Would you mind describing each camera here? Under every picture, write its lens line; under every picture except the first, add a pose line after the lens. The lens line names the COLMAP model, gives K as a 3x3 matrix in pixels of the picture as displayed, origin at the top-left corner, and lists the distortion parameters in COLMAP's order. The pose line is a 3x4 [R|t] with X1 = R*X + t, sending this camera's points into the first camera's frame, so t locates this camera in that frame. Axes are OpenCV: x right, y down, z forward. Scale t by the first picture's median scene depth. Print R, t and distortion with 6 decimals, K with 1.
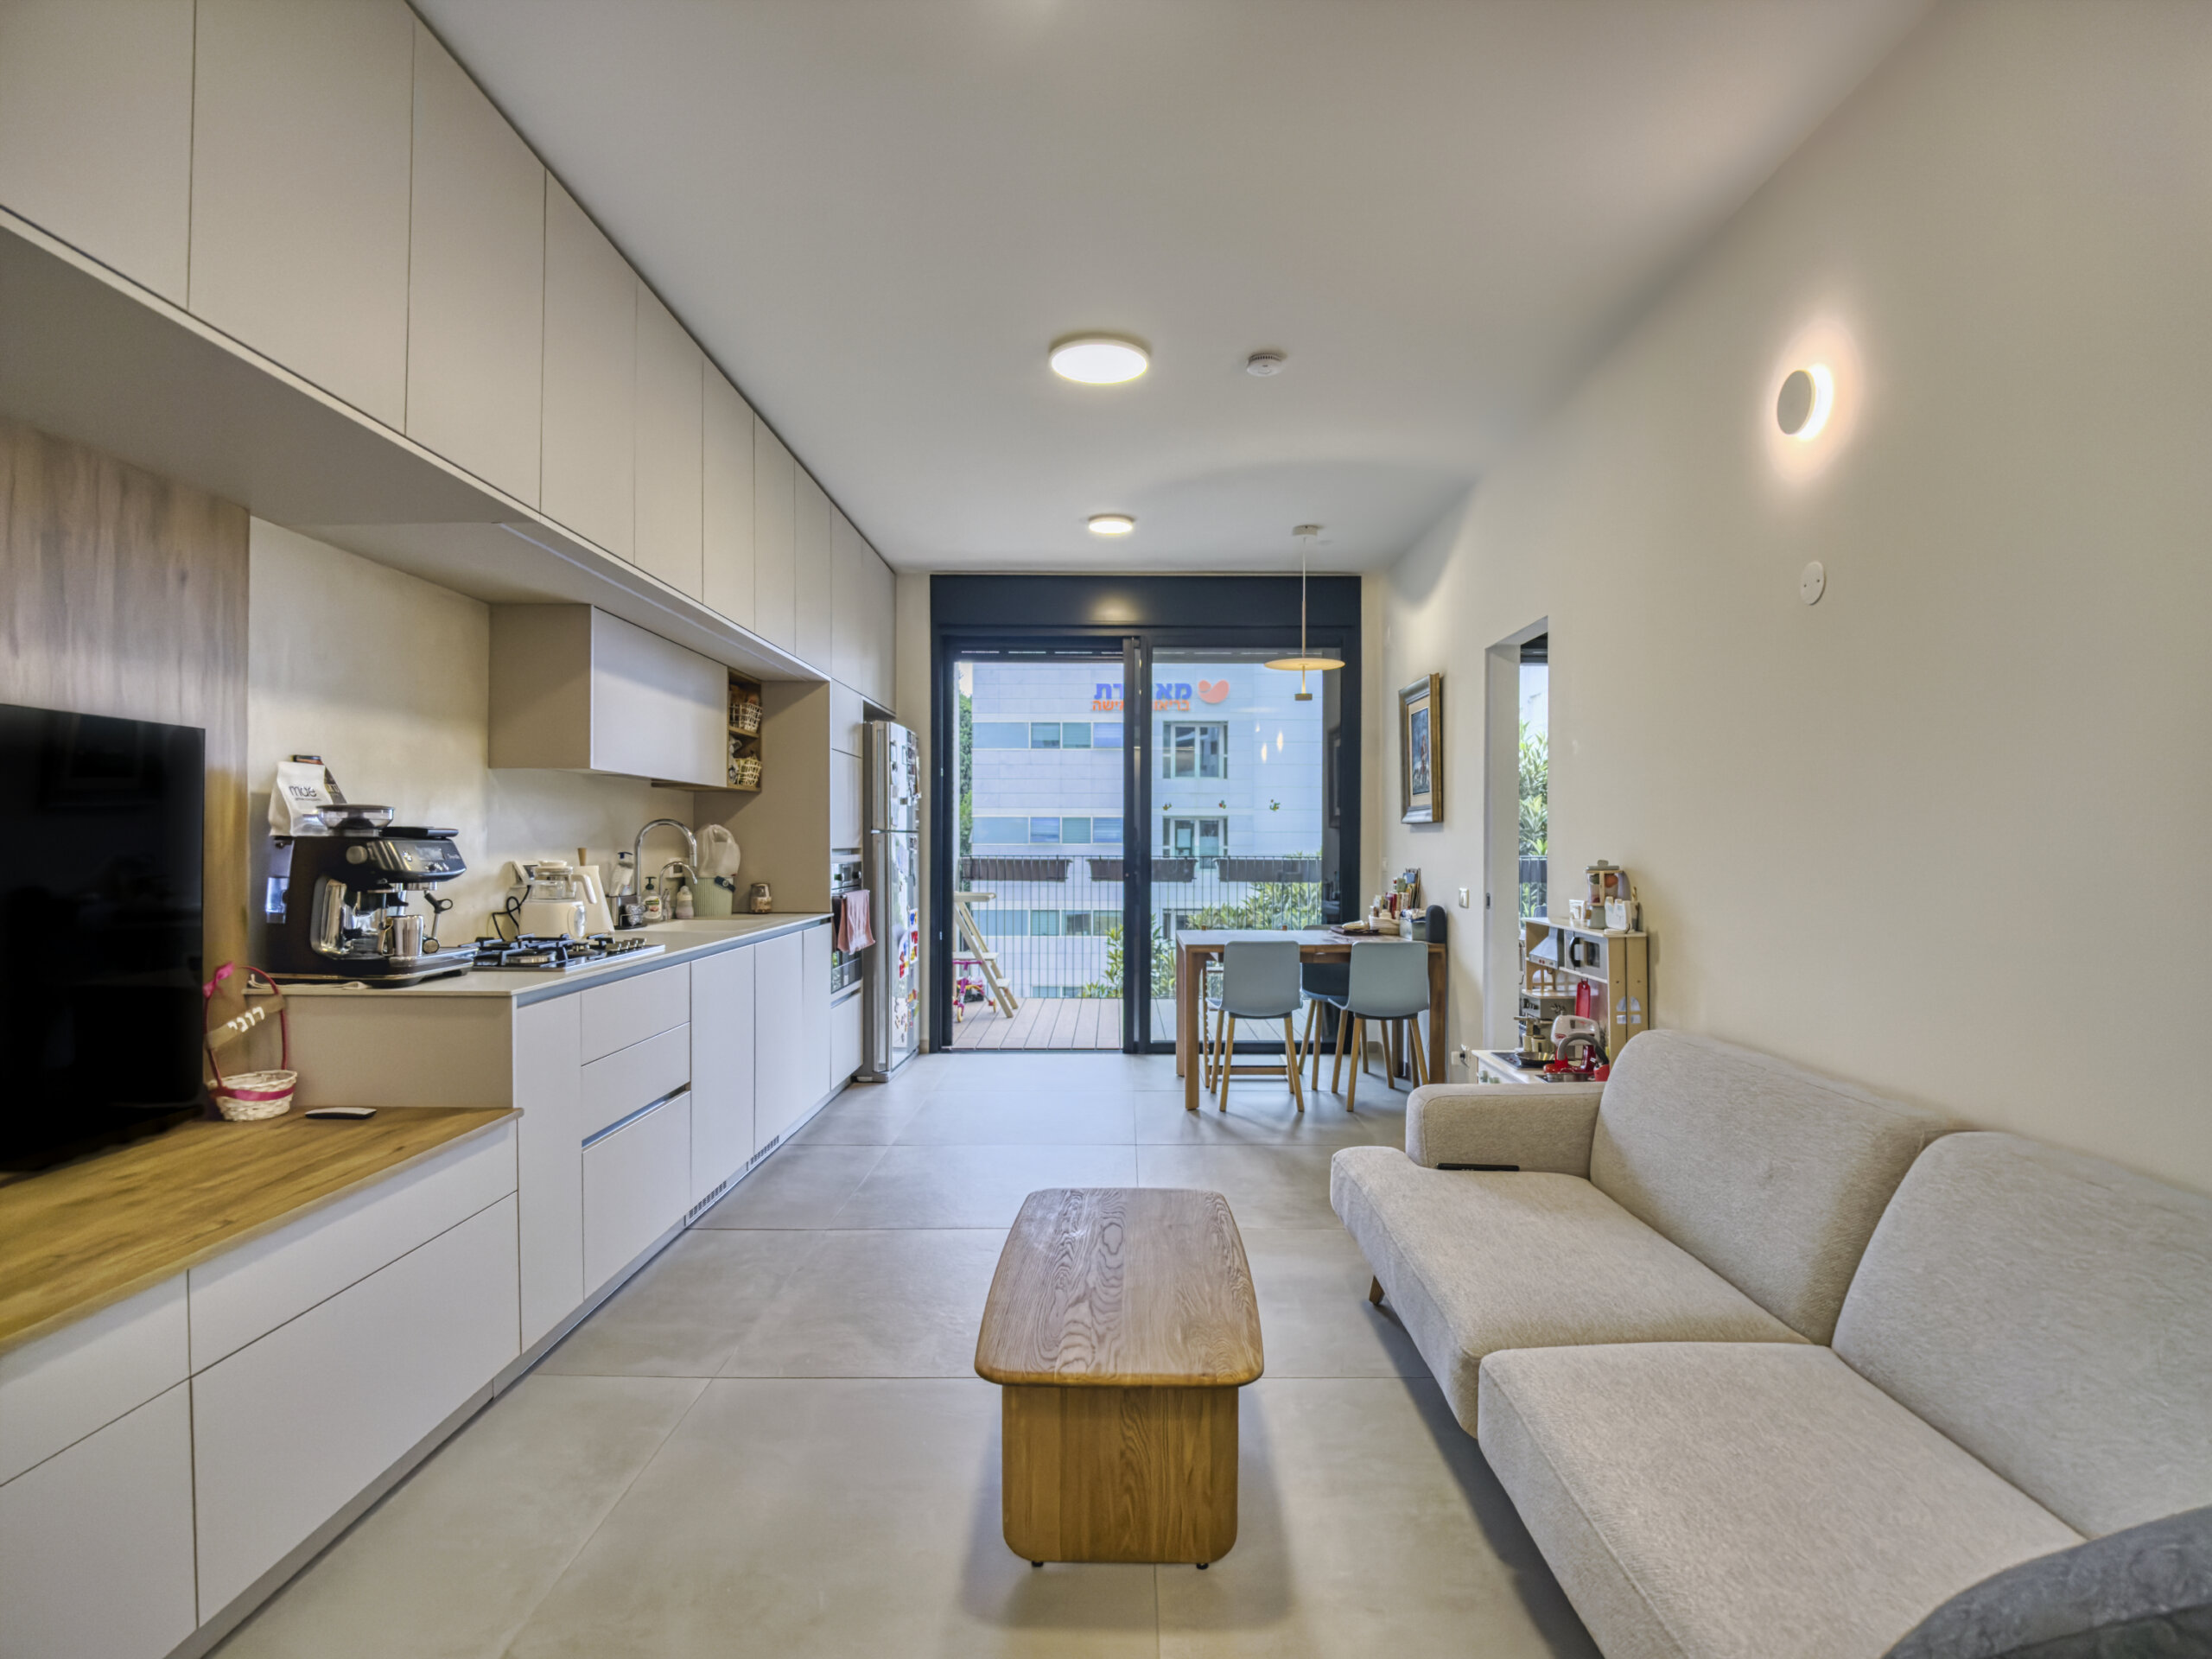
lens RADIAL K [[1144.1, 0, 1133.2], [0, 1144.1, 847.5], [0, 0, 1]] dist [-0.011020, -0.010998]
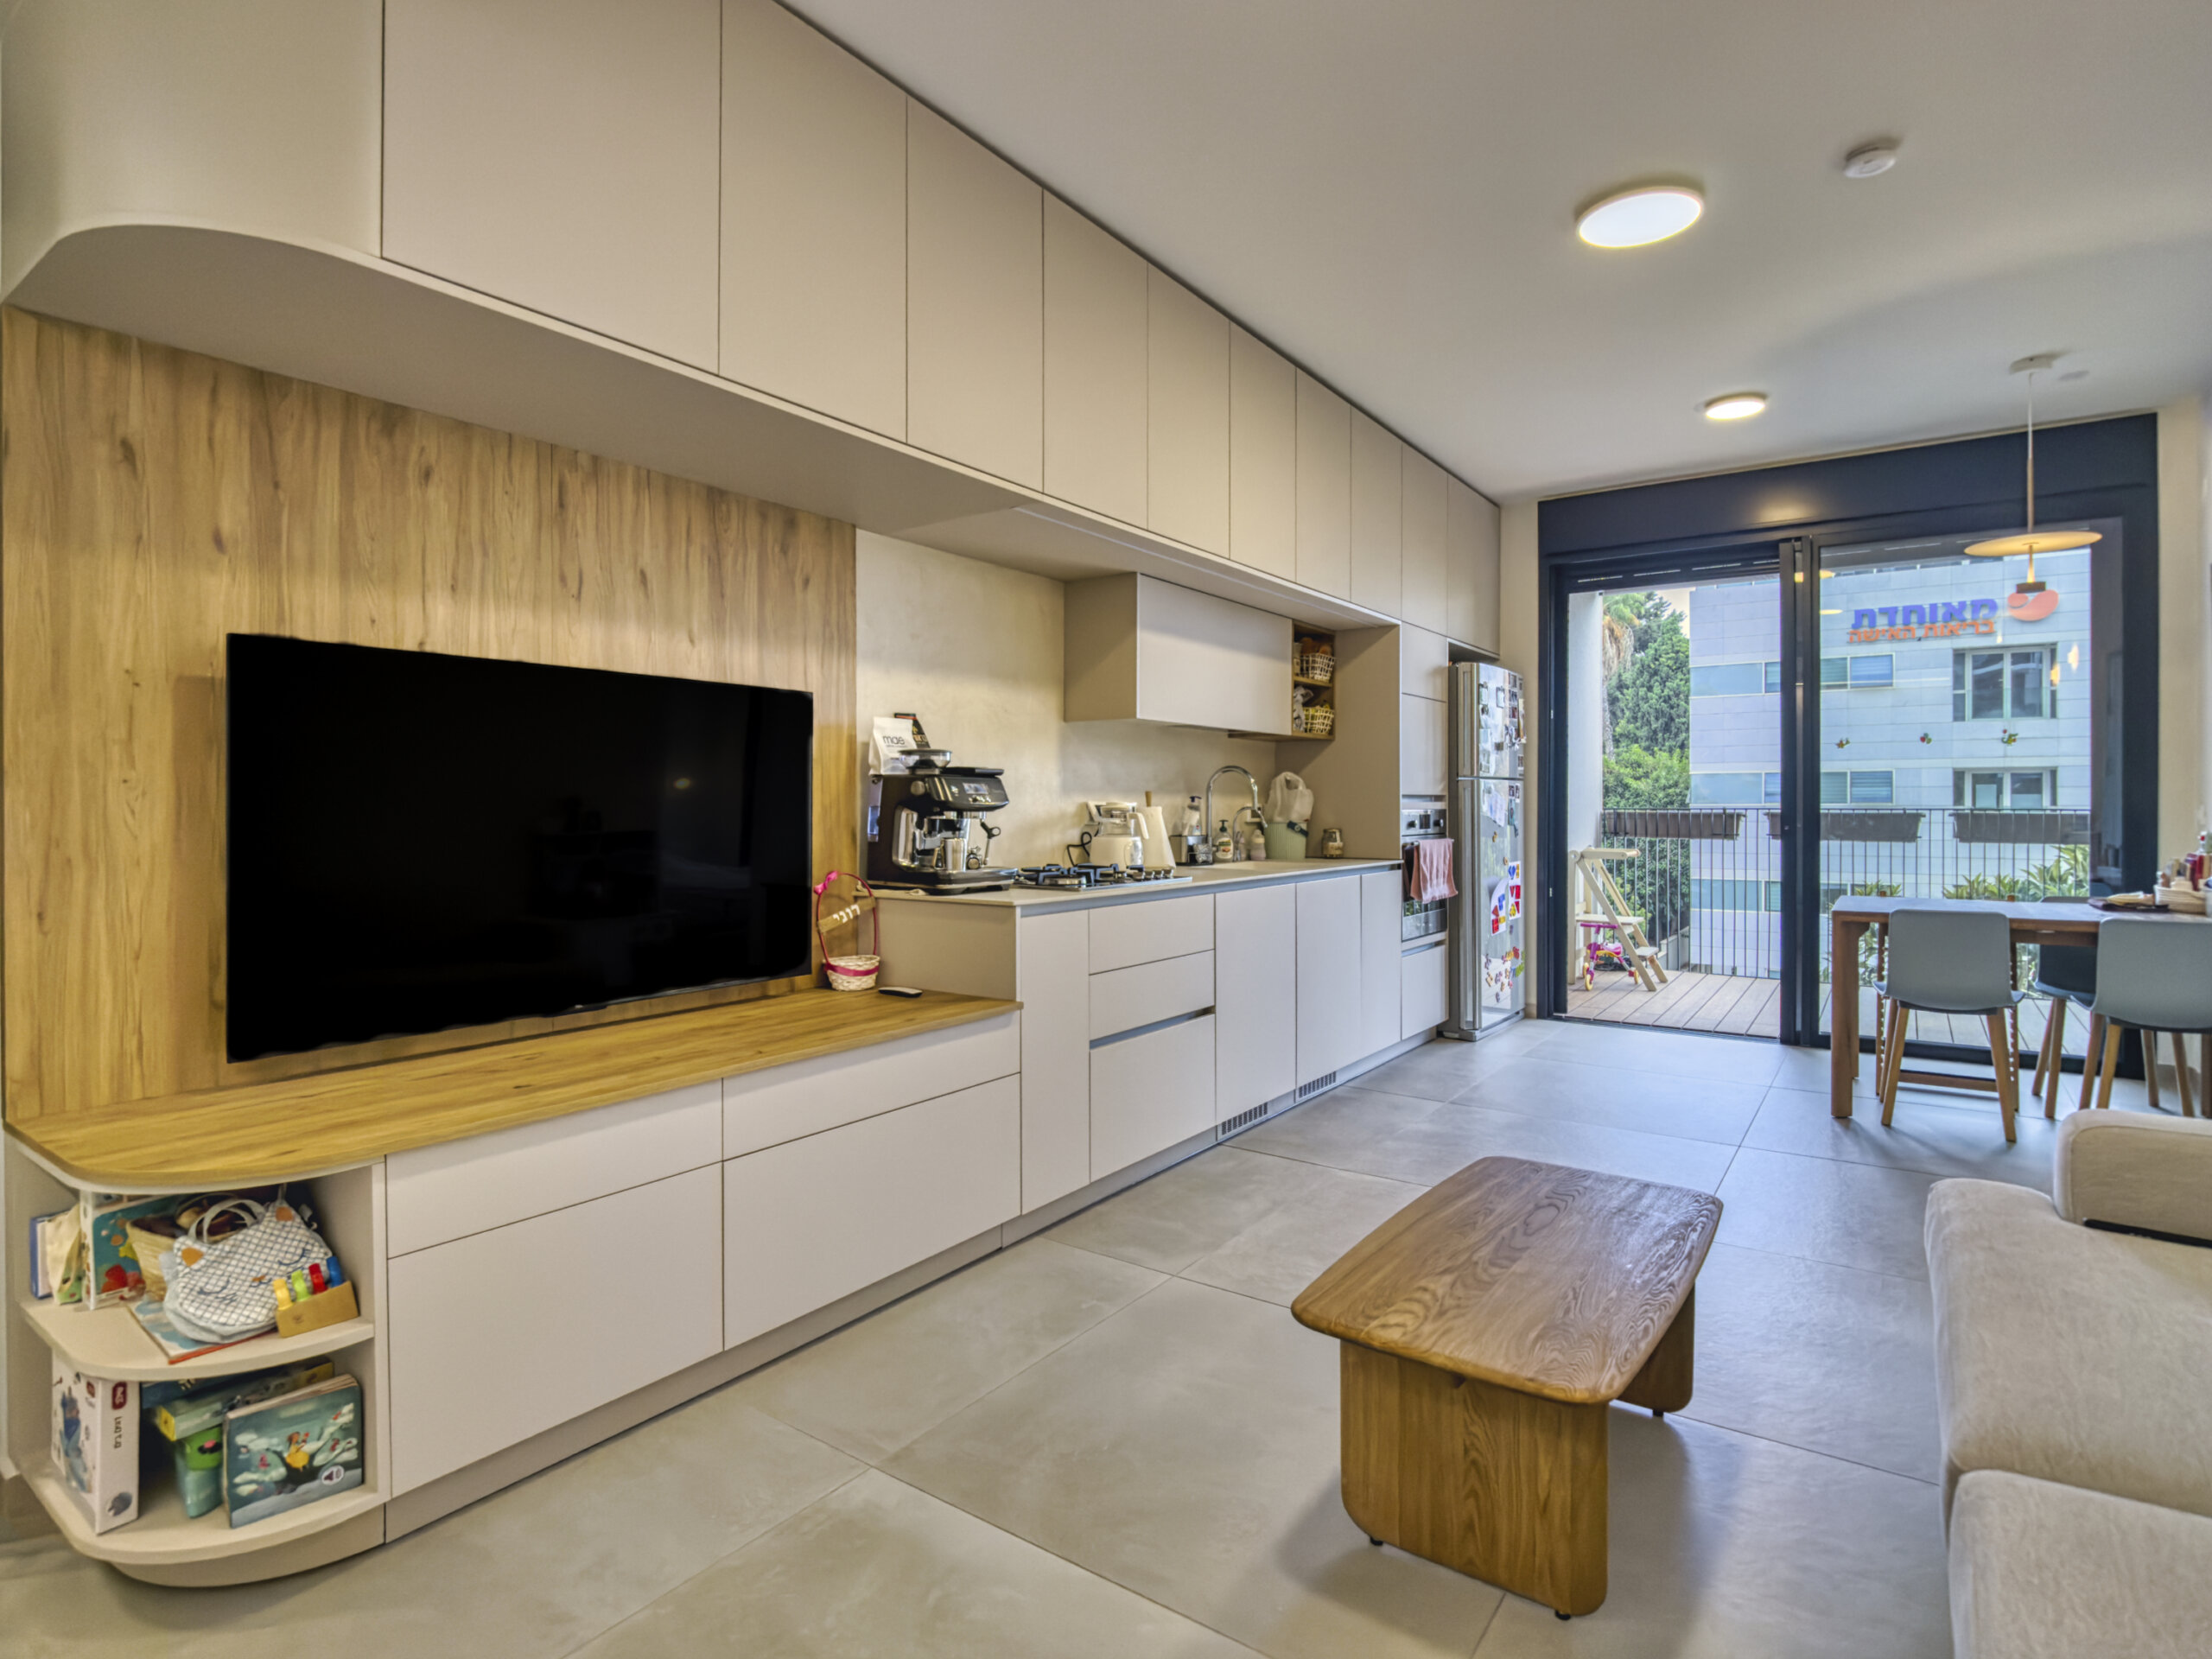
lens RADIAL K [[1144.1, 0, 1075.6], [0, 1144.1, 809.4], [0, 0, 1]] dist [-0.011020, -0.010998]
pose [[0.798943, -0.000827, -0.601406, 0.107805], [0.000031, 0.999999, -0.001334, 0.015816], [0.601406, 0.001047, 0.798943, 0.047401]]
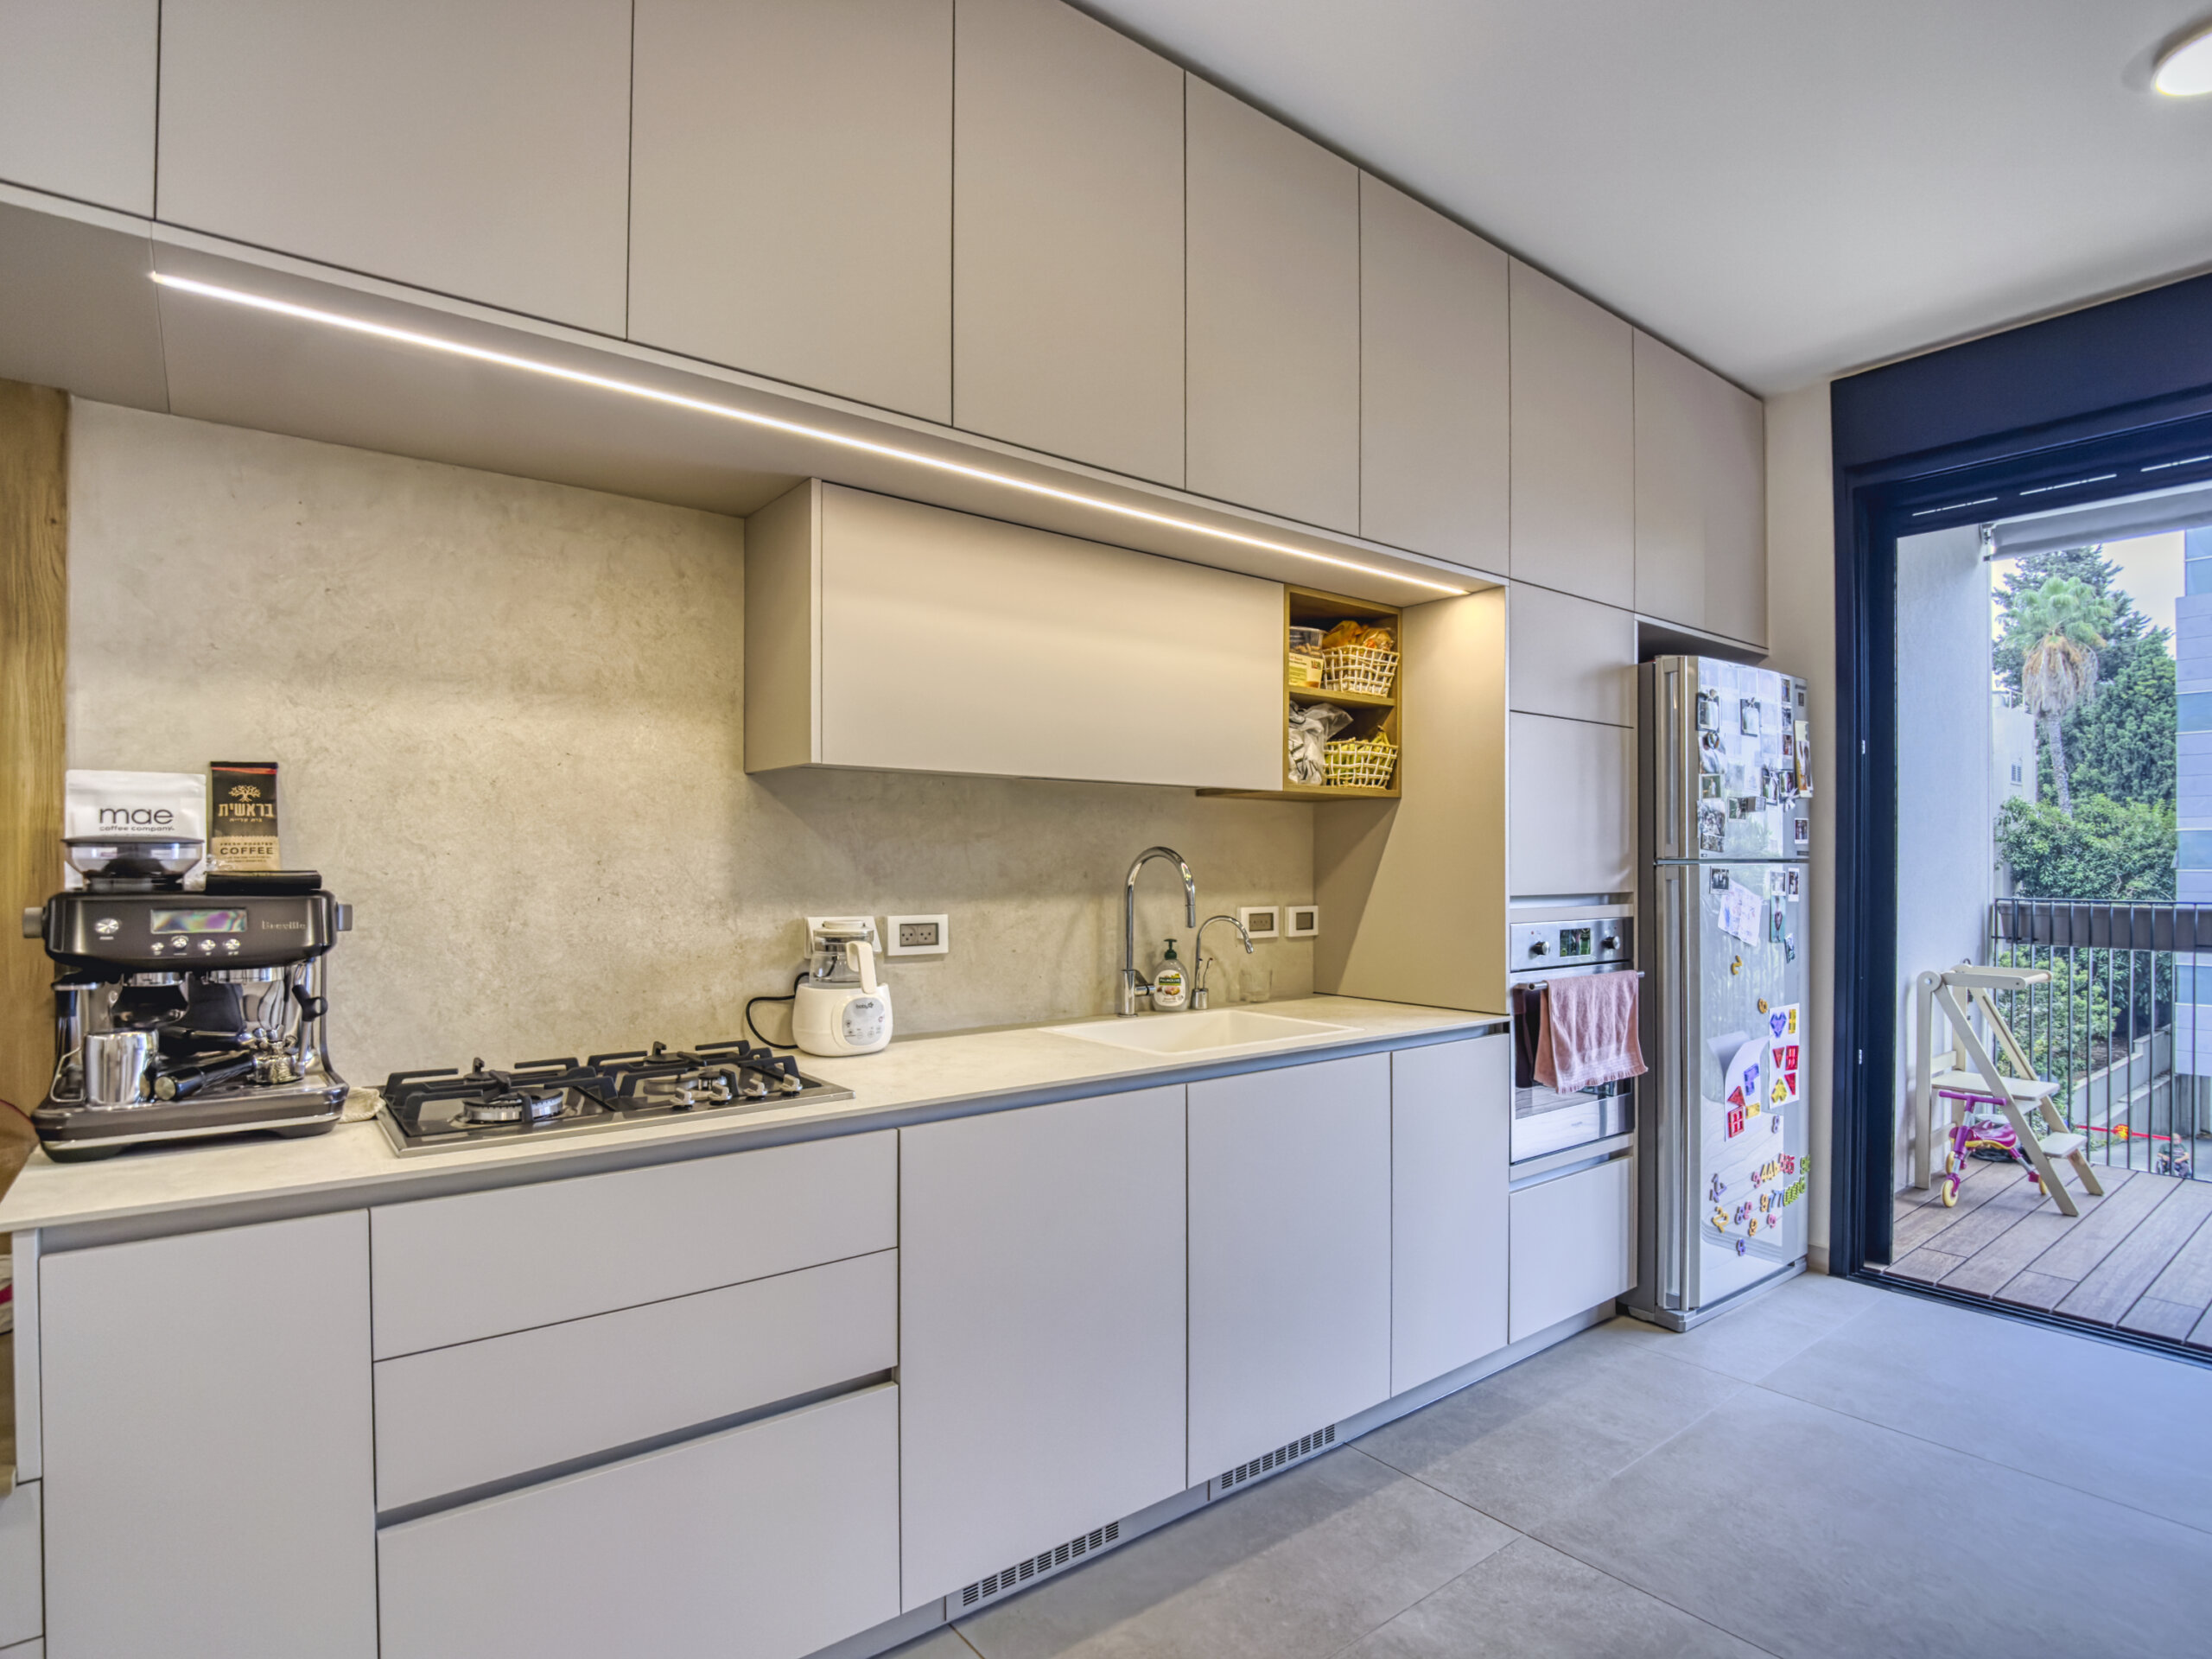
lens RADIAL K [[1144.1, 0, 1099.5], [0, 1144.1, 863.6], [0, 0, 1]] dist [-0.011020, -0.010998]
pose [[0.607433, 0.000275, -0.794371, 0.048037], [-0.004930, 0.999982, -0.003423, -0.011995], [0.794356, 0.005995, 0.607423, 0.542712]]
